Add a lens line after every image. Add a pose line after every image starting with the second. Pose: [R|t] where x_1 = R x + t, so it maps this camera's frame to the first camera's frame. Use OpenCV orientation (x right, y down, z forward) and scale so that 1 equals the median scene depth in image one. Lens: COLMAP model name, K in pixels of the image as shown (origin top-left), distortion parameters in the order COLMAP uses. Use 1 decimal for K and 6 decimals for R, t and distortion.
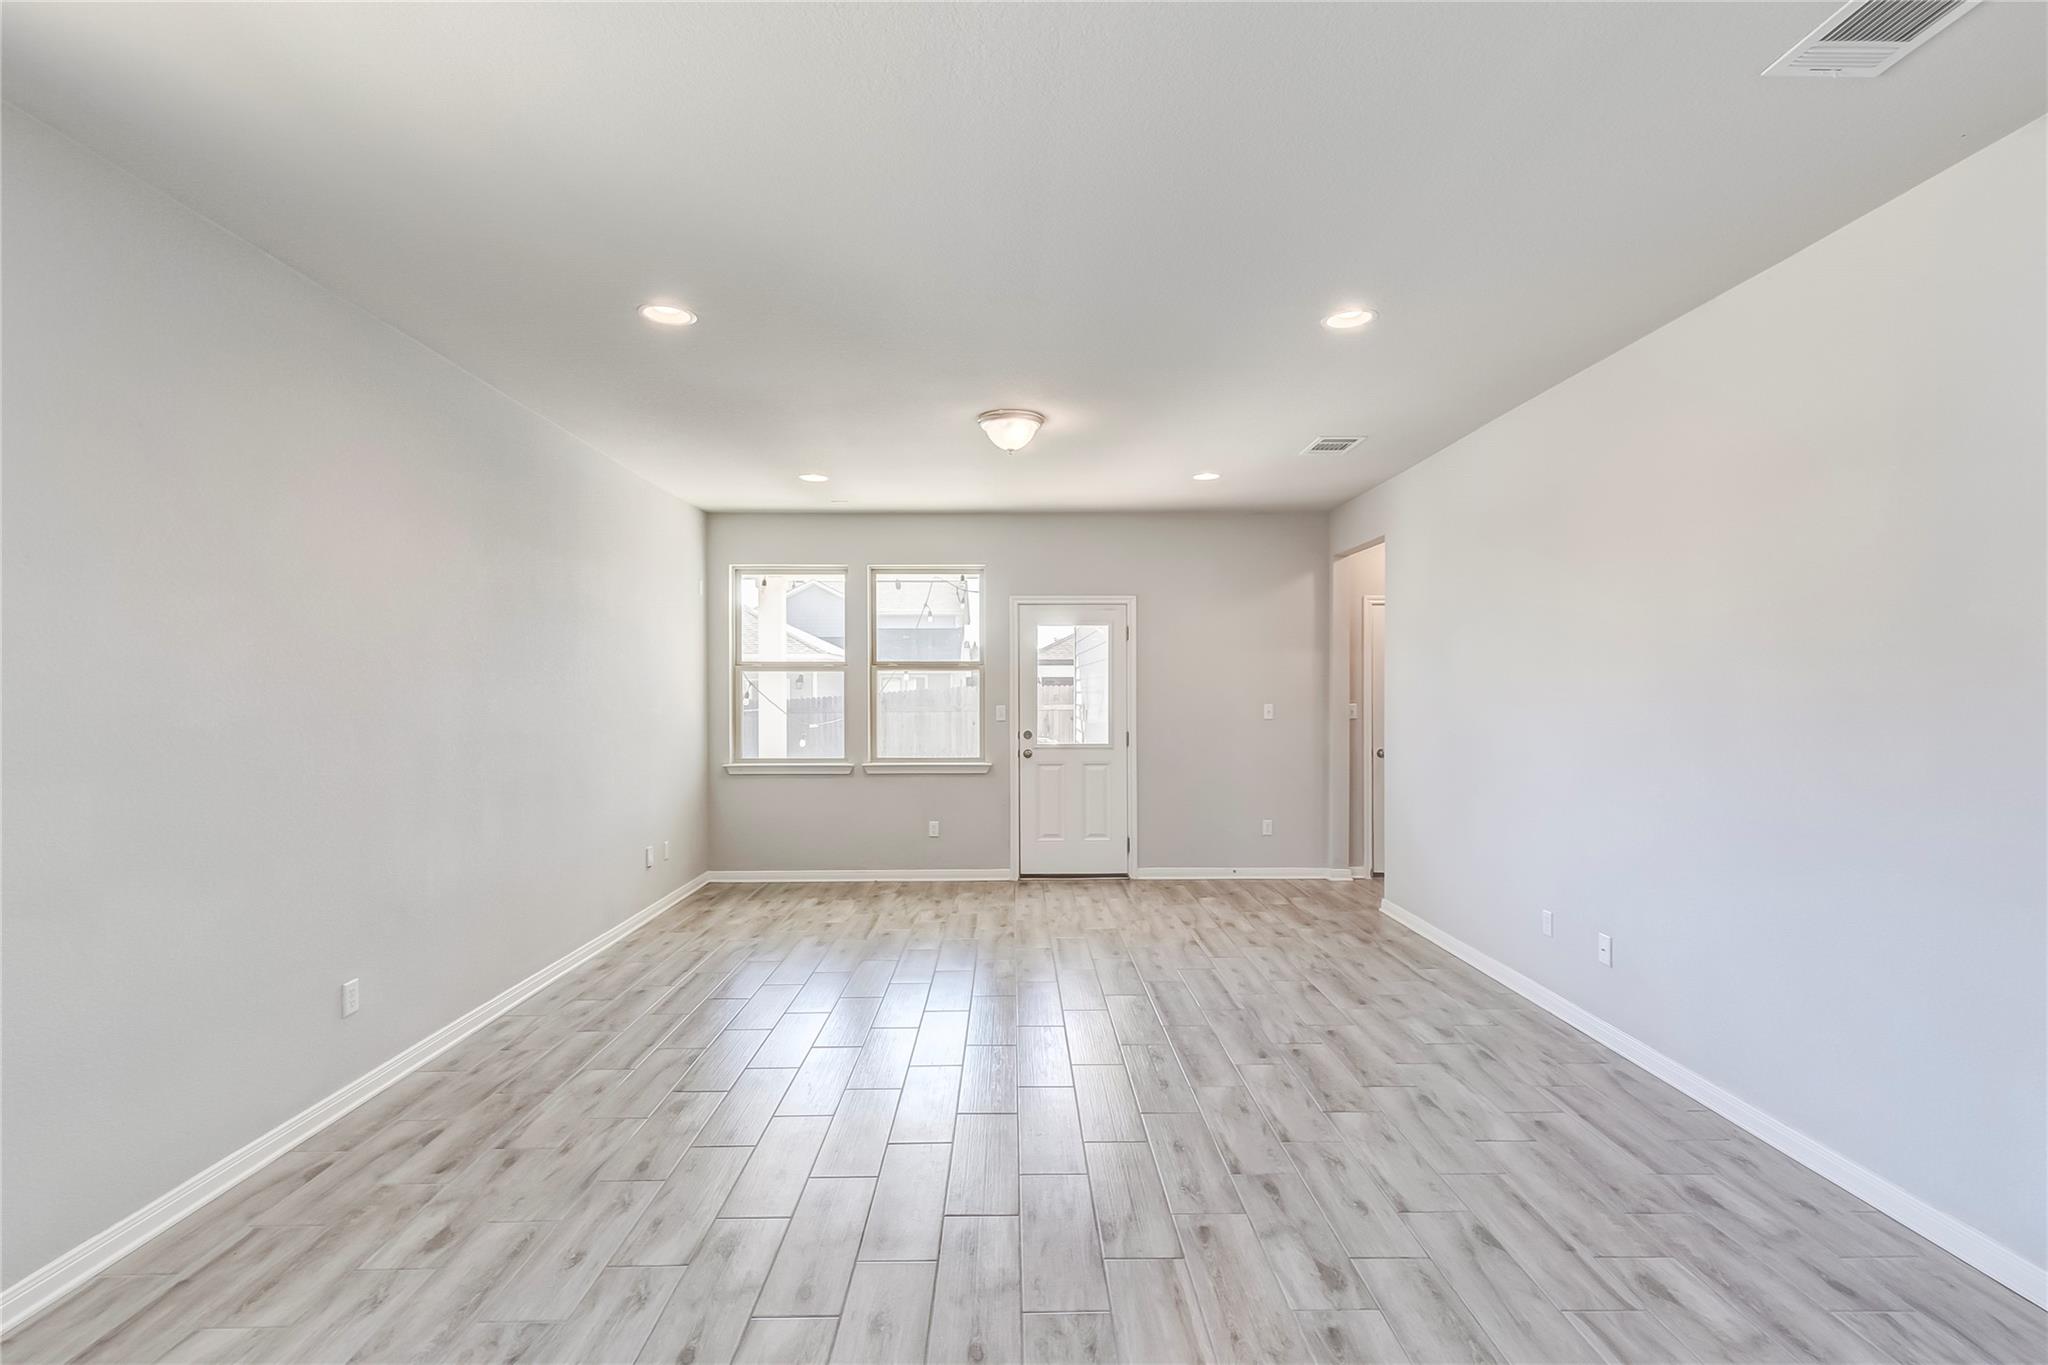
lens RADIAL K [[927.5, 0, 1026.5], [0, 927.5, 686.2], [0, 0, 1]] dist [0.001394, 0.000558]
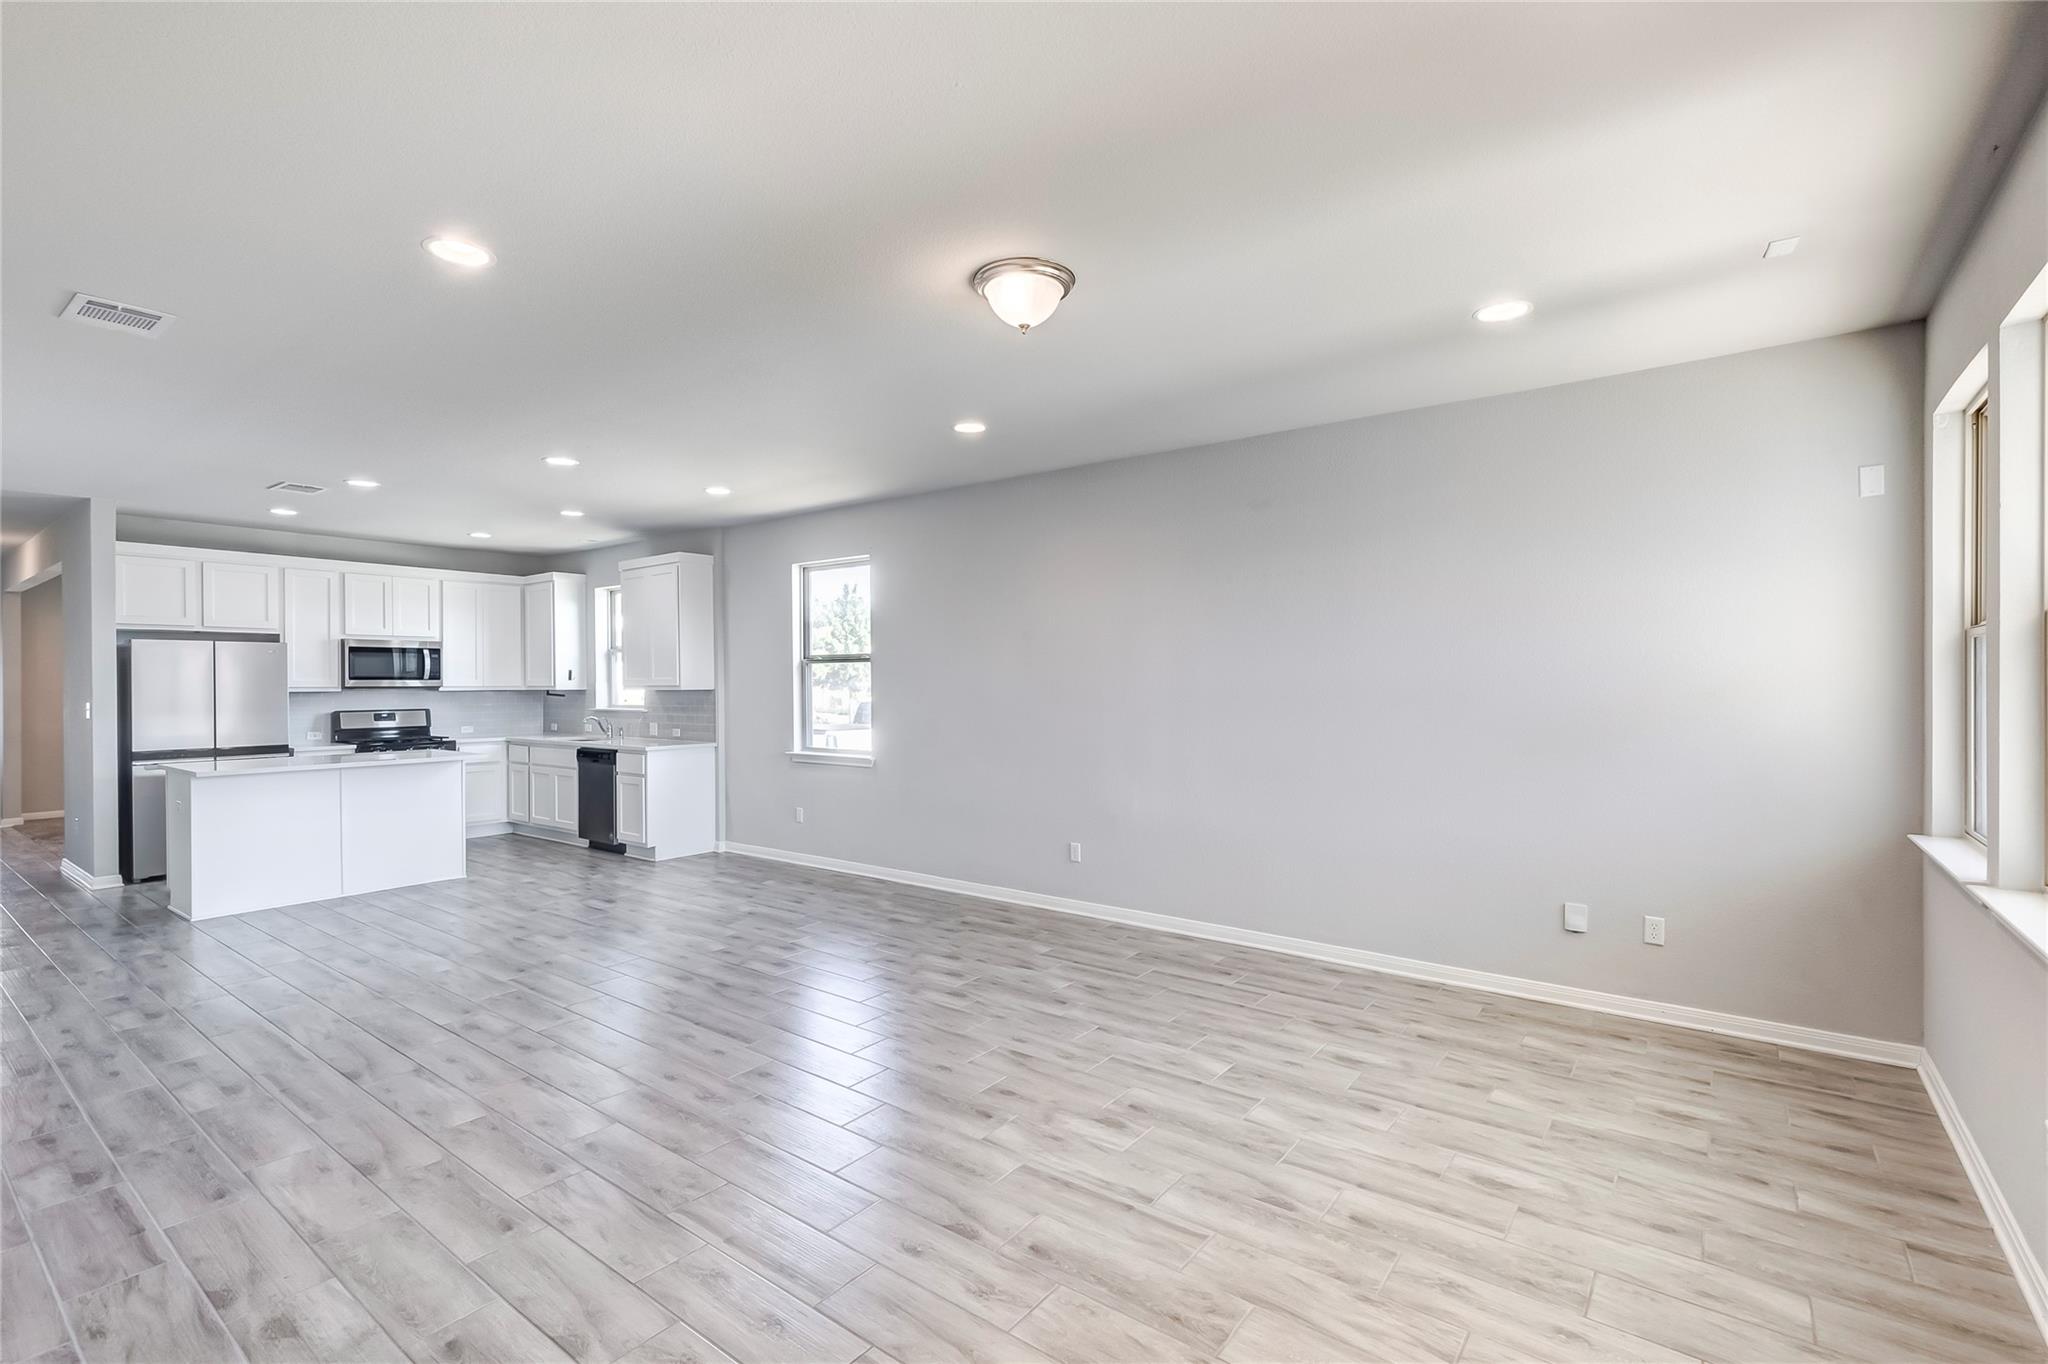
lens RADIAL K [[927.5, 0, 1026.5], [0, 927.5, 685.7], [0, 0, 1]] dist [0.001394, 0.000558]
pose [[-0.618481, 0.008568, -0.785753, 0.505296], [0.007527, 0.999959, 0.004979, 0.002945], [0.785764, -0.002834, -0.618520, 1.400345]]
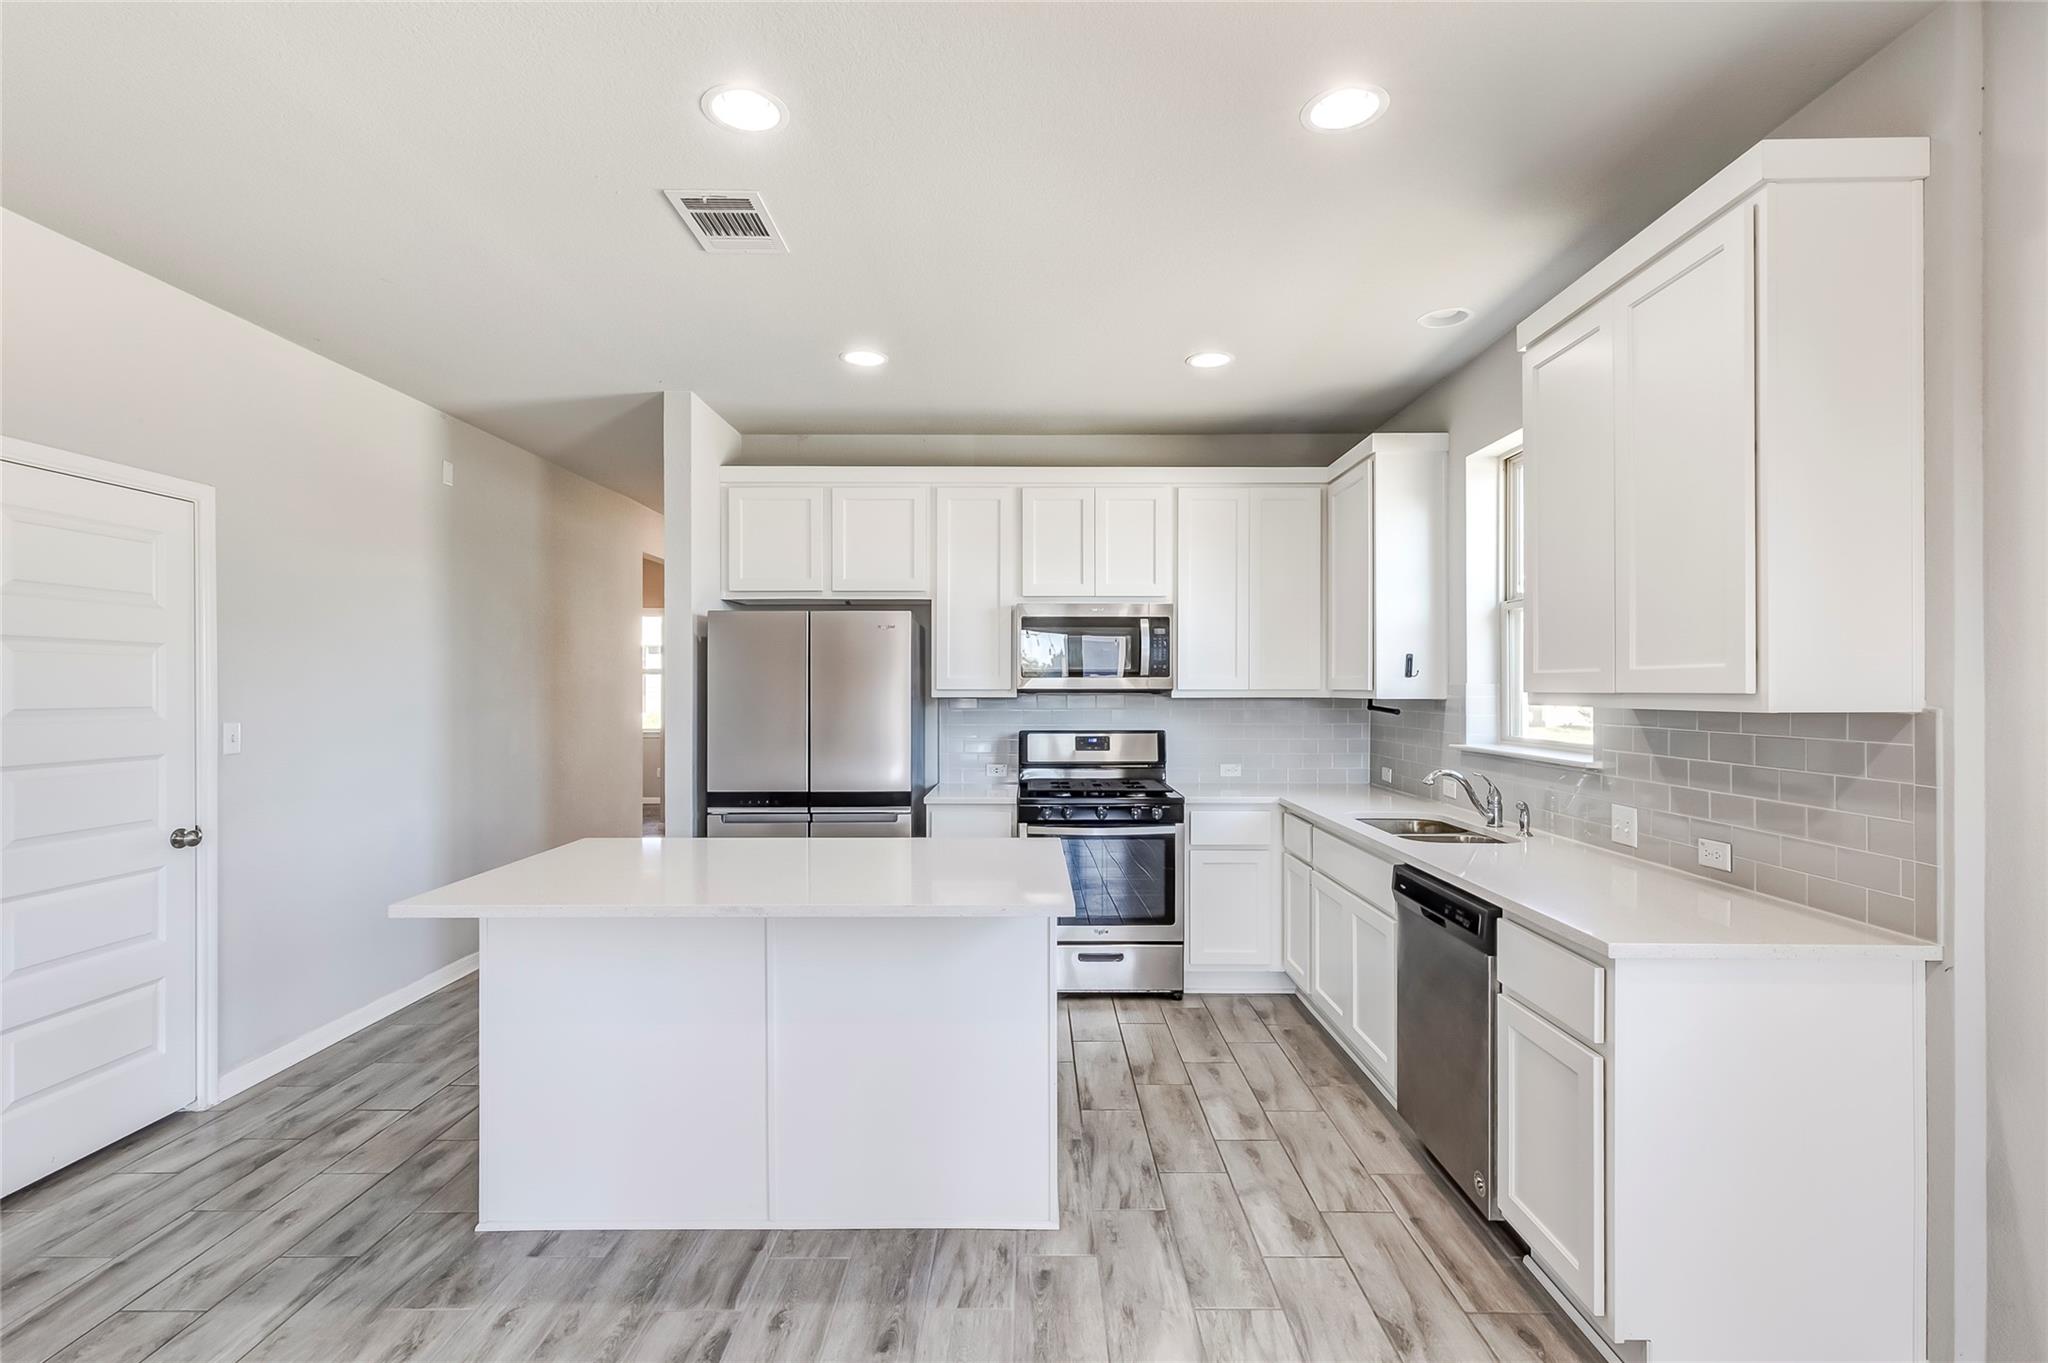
lens RADIAL K [[945.5, 0, 1026.0], [0, 945.5, 682.0], [0, 0, 1]] dist [0.000196, 0.000171]
pose [[-0.999915, 0.000909, 0.013017, -0.089417], [0.000836, 0.999984, -0.005653, 0.002537], [-0.013022, -0.005641, -0.999899, 0.322217]]
